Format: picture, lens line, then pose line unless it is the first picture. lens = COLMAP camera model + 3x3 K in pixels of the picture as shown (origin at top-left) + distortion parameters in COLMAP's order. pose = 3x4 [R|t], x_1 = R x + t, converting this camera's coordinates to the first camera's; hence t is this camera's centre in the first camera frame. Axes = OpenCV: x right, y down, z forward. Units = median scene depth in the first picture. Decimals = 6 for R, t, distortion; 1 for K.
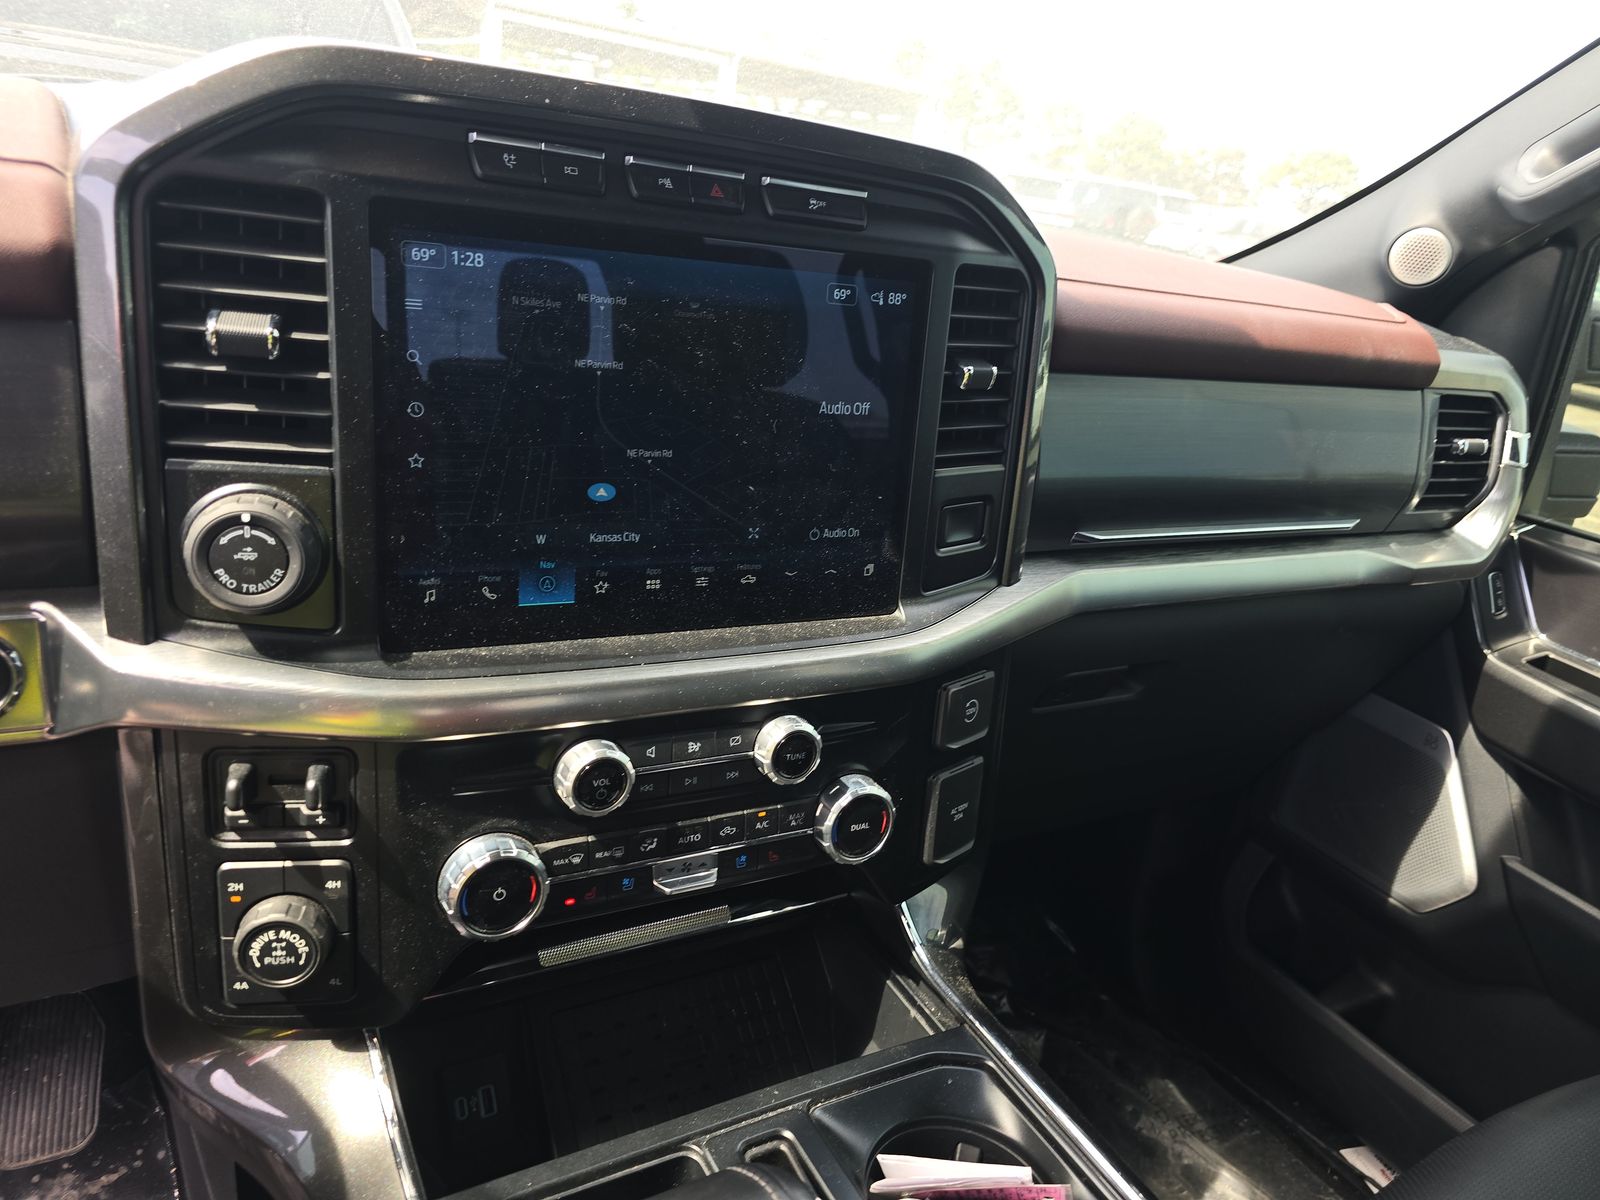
lens RADIAL K [[1076.5, 0, 829.5], [0, 1076.5, 596.2], [0, 0, 1]] dist [0.047416, -0.042913]
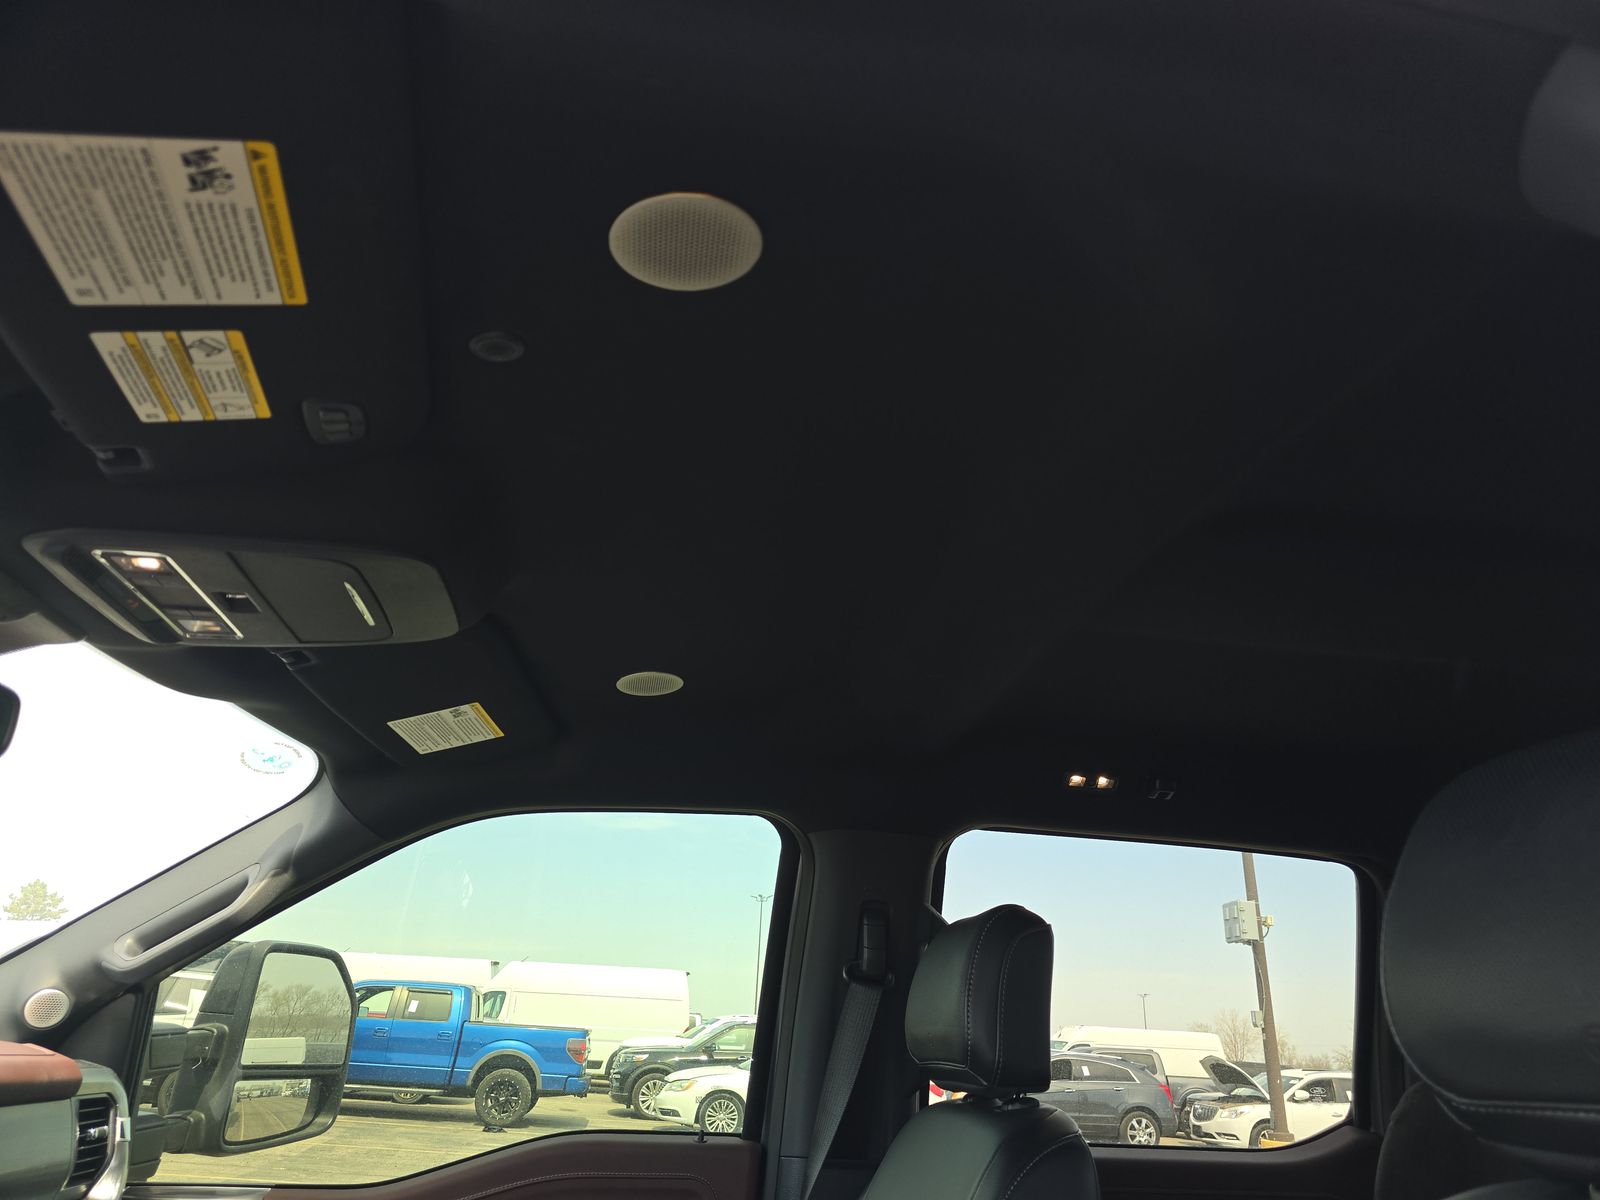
lens RADIAL K [[1076.5, 0, 829.5], [0, 1076.5, 596.2], [0, 0, 1]] dist [0.047416, -0.042913]
pose [[0.347679, 0.230774, 0.908770, -0.572535], [0.344379, 0.870062, -0.352698, 0.091615], [-0.872079, 0.435587, 0.223029, -0.510244]]
